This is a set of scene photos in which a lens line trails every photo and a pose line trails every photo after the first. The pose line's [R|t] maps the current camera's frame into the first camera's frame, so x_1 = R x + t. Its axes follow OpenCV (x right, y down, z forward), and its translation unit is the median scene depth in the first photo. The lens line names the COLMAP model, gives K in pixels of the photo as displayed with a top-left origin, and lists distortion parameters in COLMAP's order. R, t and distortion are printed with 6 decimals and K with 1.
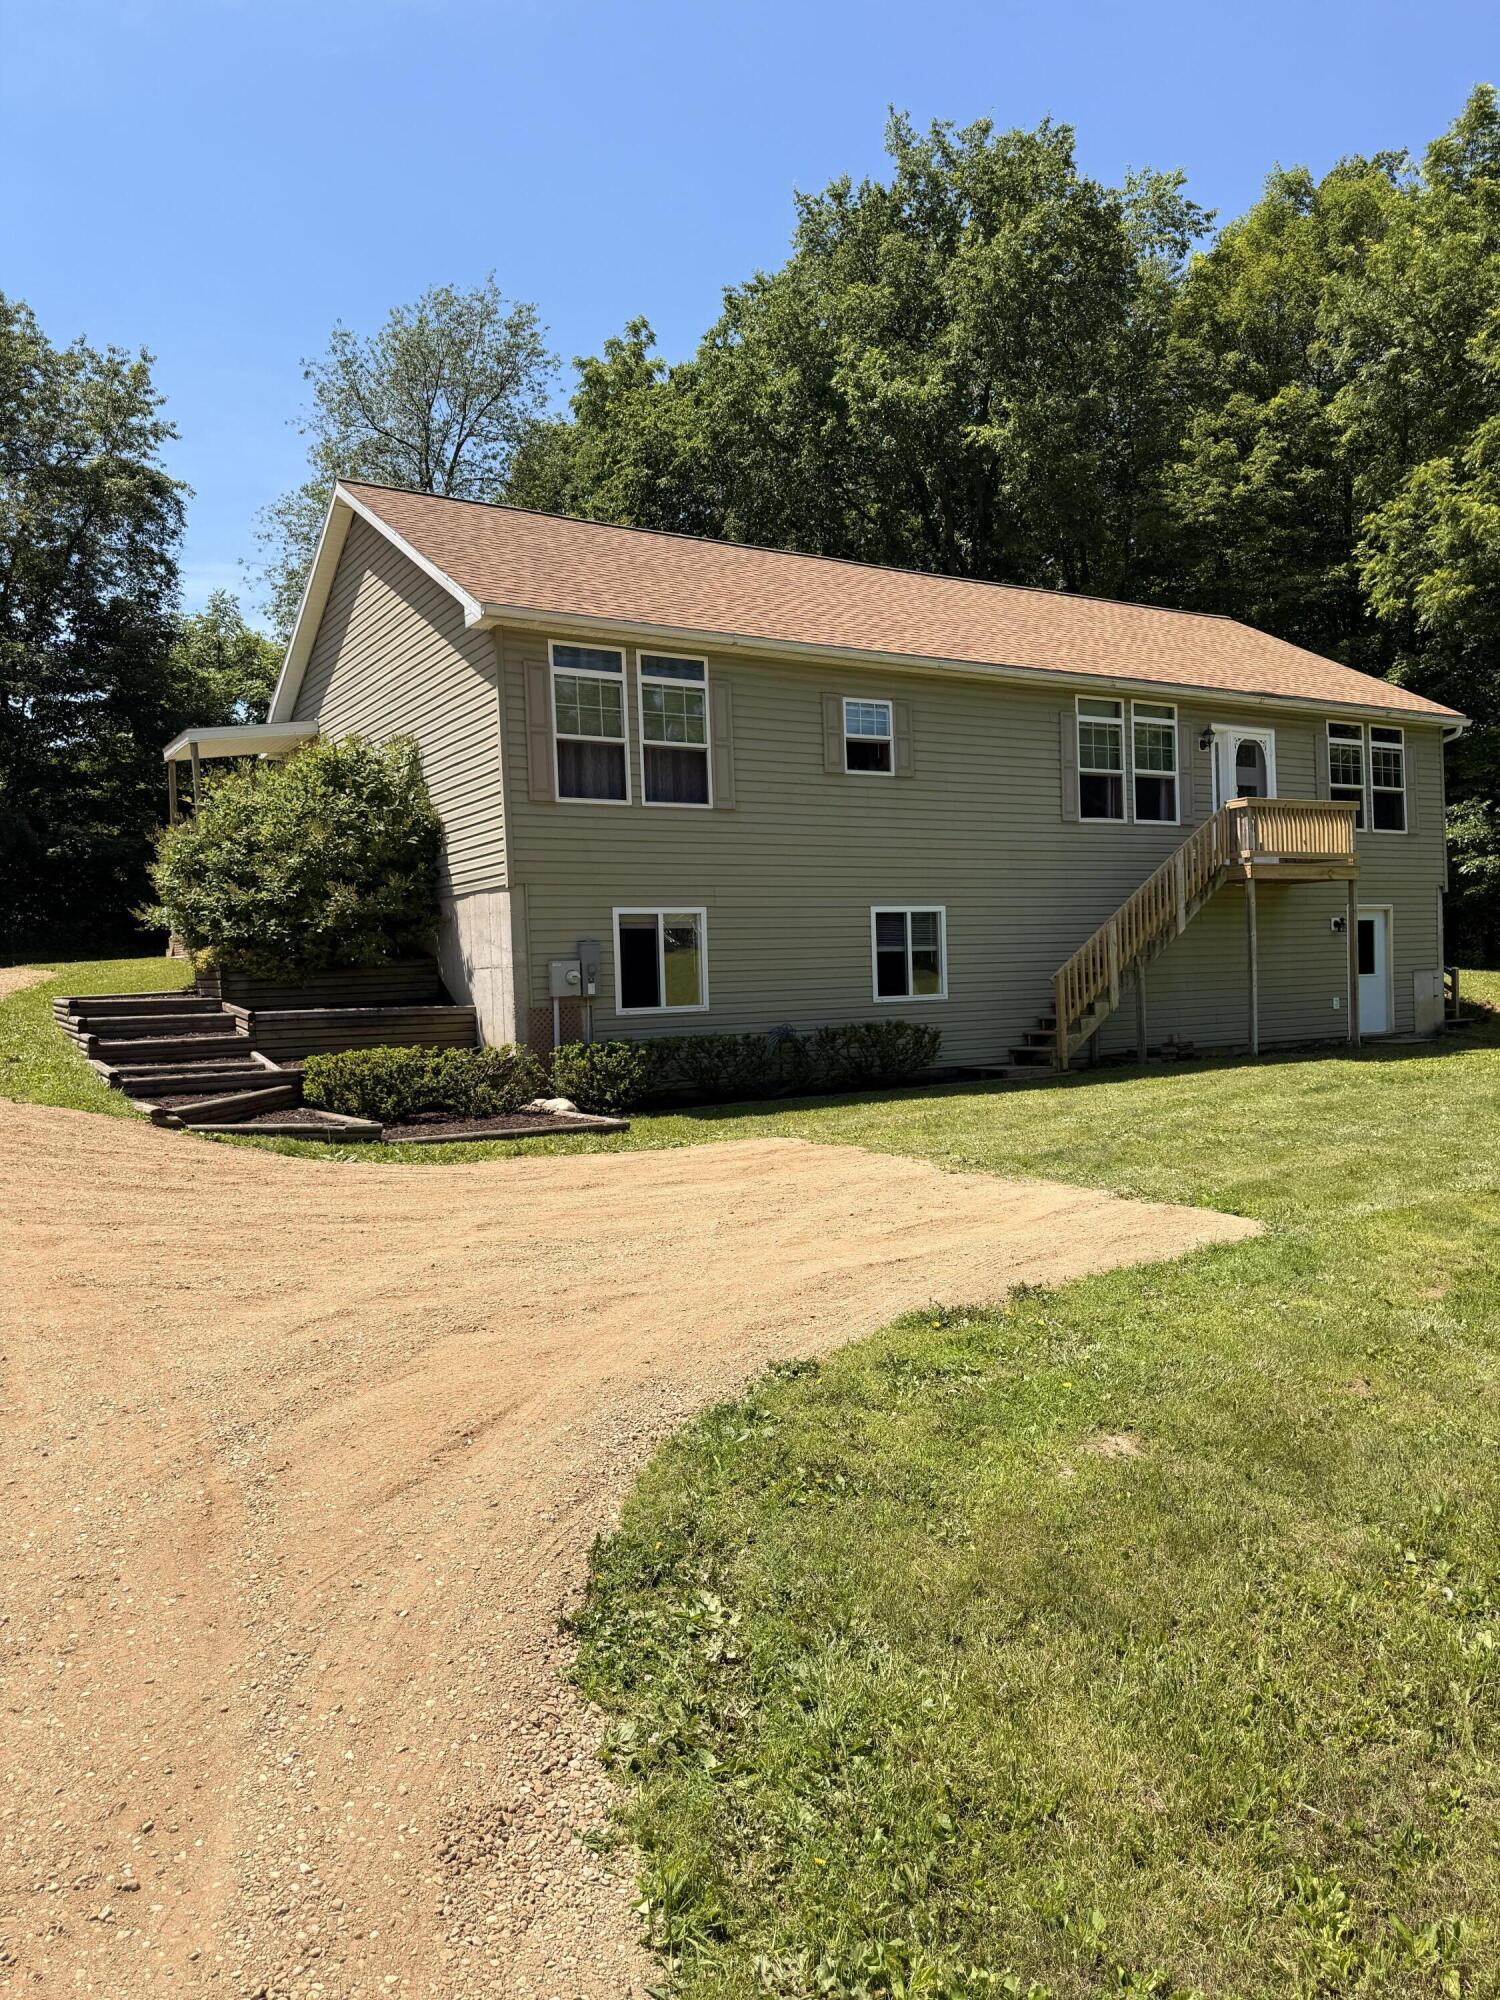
lens RADIAL K [[1416.9, 0, 754.4], [0, 1416.9, 995.6], [0, 0, 1]] dist [0.027662, -0.009357]
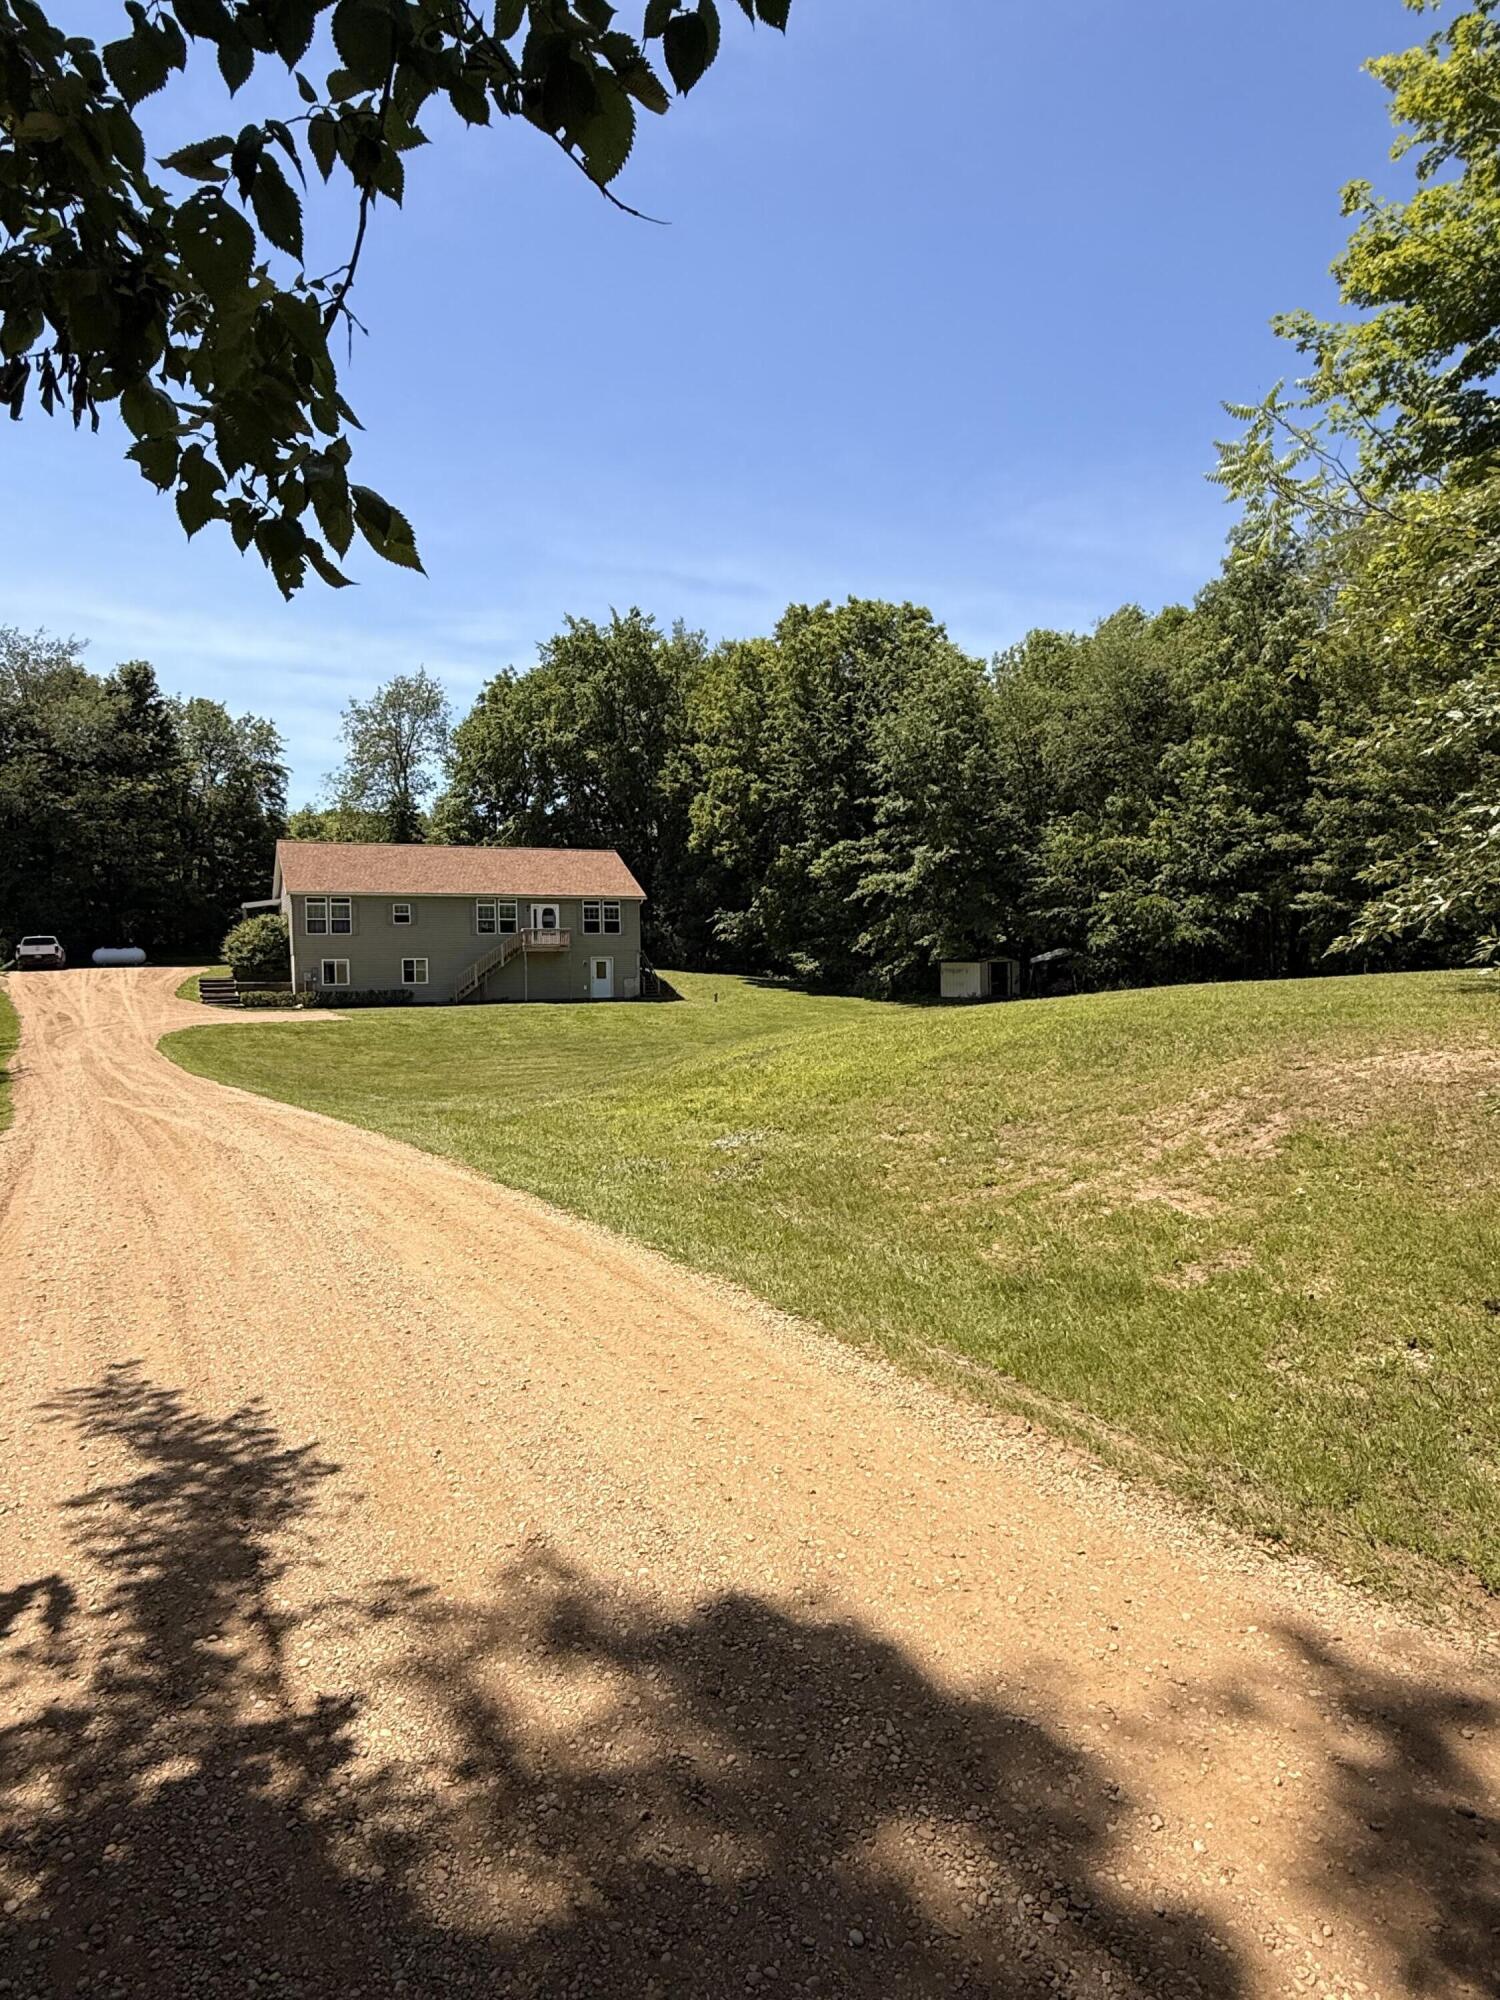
lens RADIAL K [[1164.5, 0, 757.0], [0, 1164.5, 1016.4], [0, 0, 1]] dist [-0.005589, -0.001007]
pose [[0.994456, 0.024772, -0.102191, 1.305284], [-0.021435, 0.999205, 0.033627, -0.032037], [0.102942, -0.031250, 0.994196, -1.948041]]
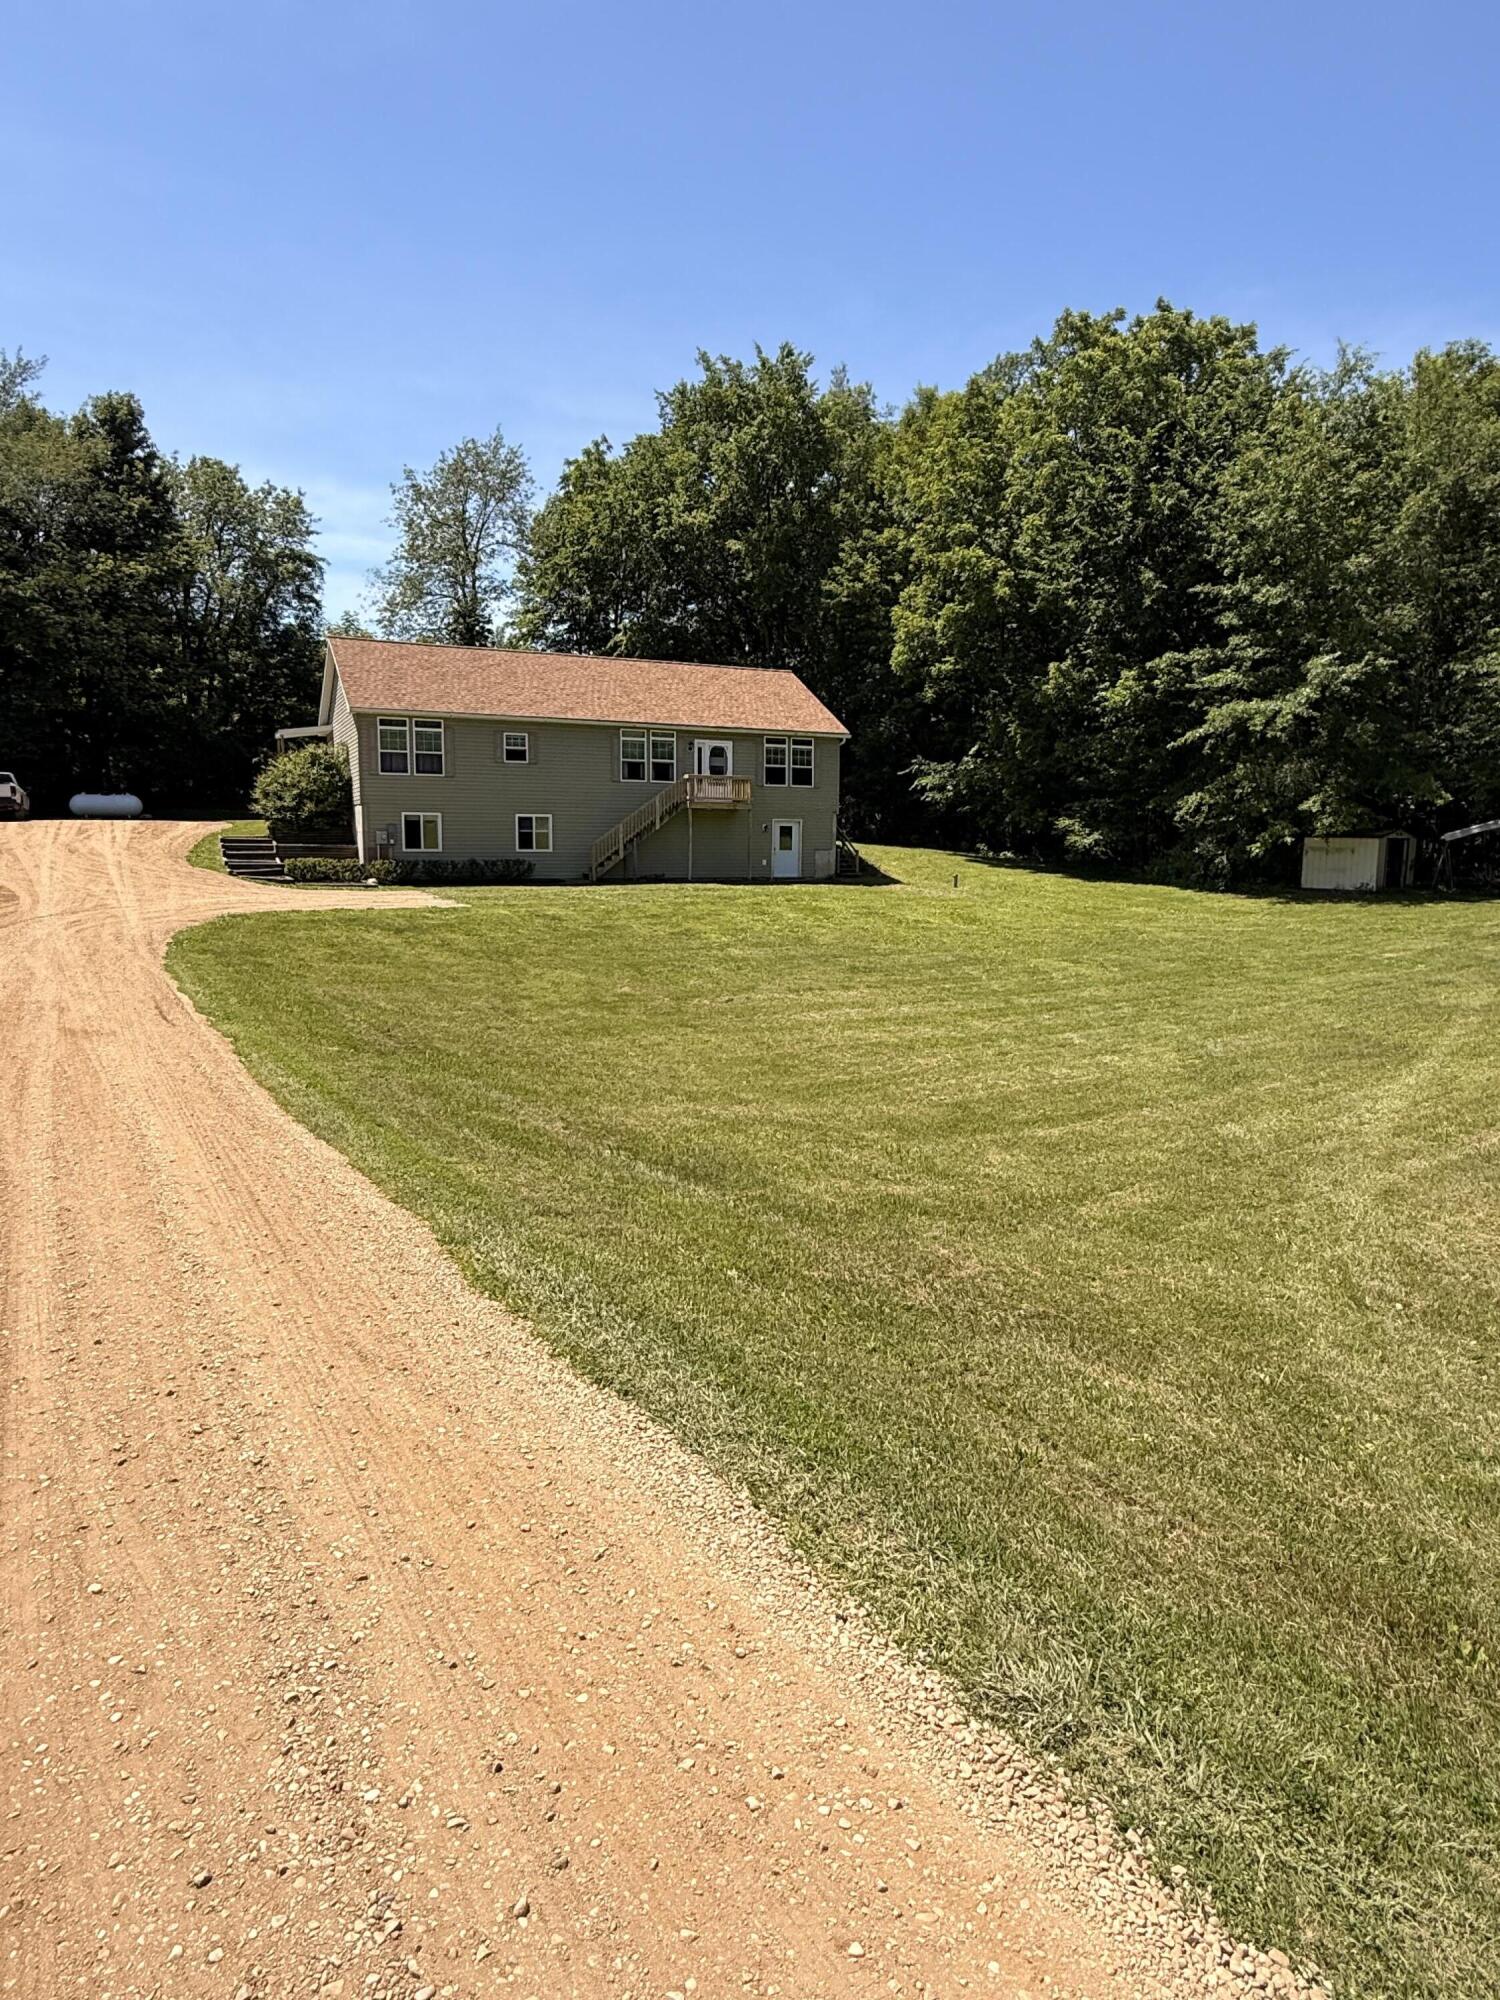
lens RADIAL K [[1168.1, 0, 758.0], [0, 1168.1, 1014.0], [0, 0, 1]] dist [-0.005625, -0.000558]
pose [[0.993295, 0.057738, -0.100156, 0.732763], [-0.043644, 0.989525, 0.137604, -0.013736], [0.107052, -0.132311, 0.985410, -1.080265]]
